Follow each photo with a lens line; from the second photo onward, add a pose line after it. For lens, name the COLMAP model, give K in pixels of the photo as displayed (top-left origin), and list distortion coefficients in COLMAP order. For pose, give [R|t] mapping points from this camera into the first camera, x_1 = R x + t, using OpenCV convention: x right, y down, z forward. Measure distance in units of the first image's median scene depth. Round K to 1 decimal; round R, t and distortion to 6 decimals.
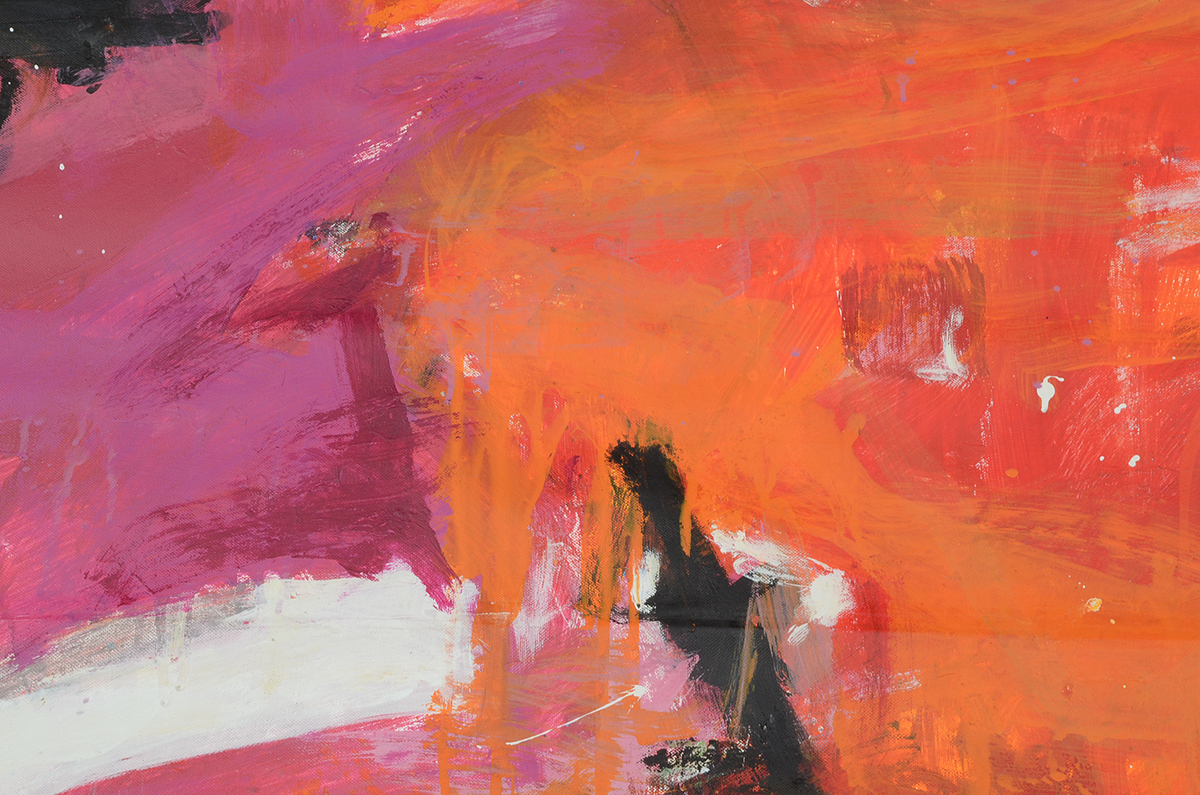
lens RADIAL K [[3397.7, 0, 601.1], [0, 3397.7, 406.0], [0, 0, 1]] dist [0.746961, 0.000000]
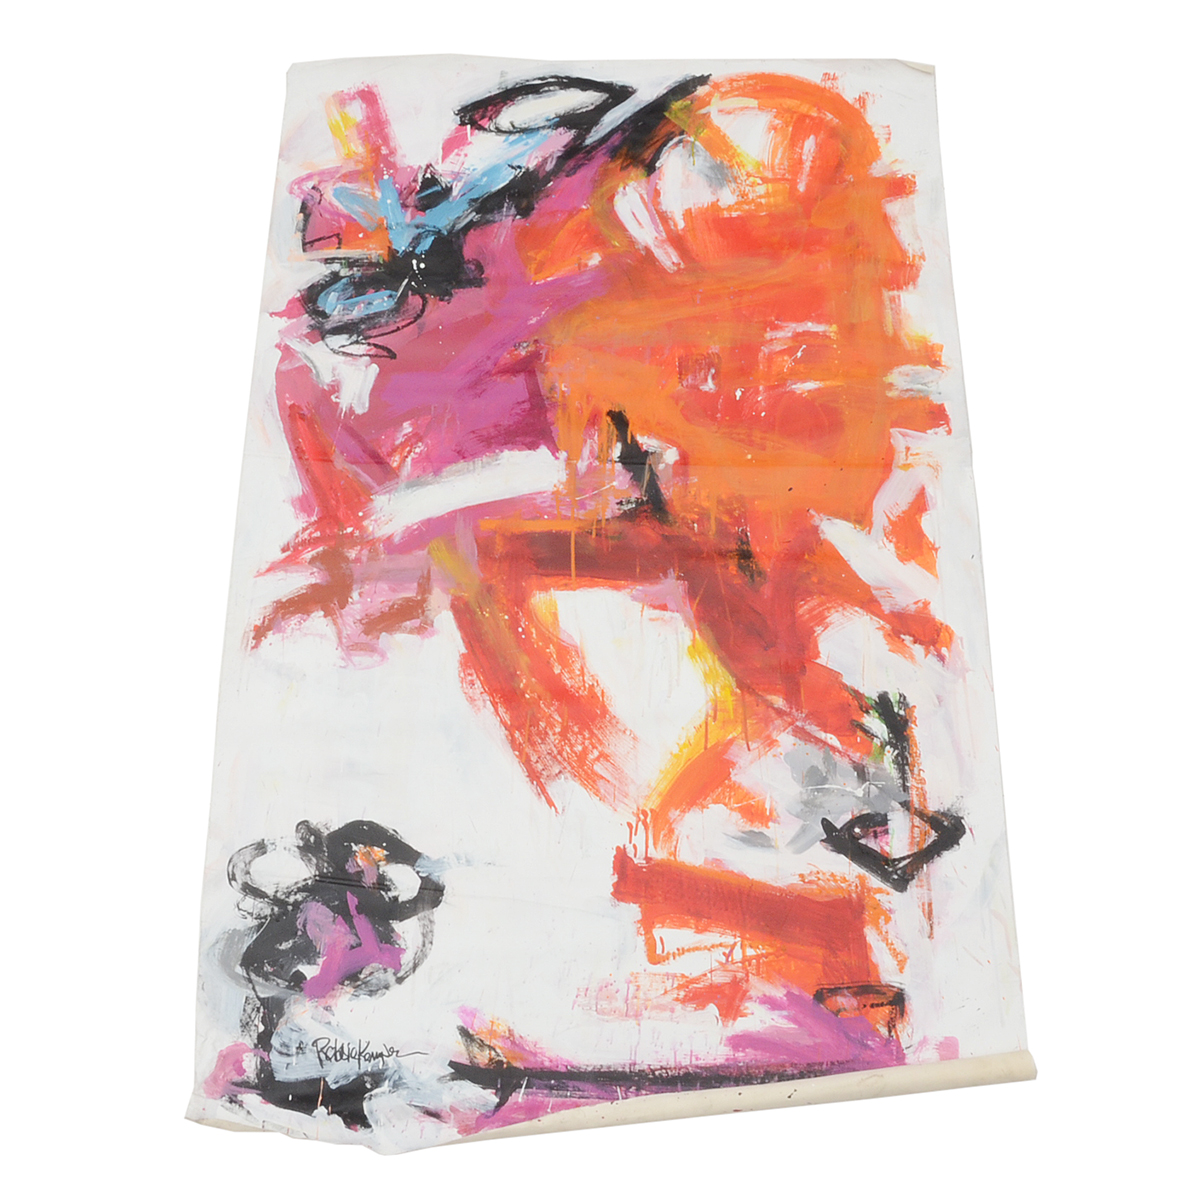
lens RADIAL K [[1527.1, 0, 602.7], [0, 1527.1, 602.9], [0, 0, 1]] dist [-0.059627, 0.000000]
pose [[0.999759, -0.005350, -0.021295, 0.029383], [0.008061, 0.991564, 0.129366, 0.004908], [0.020423, -0.129506, 0.991368, -0.488524]]
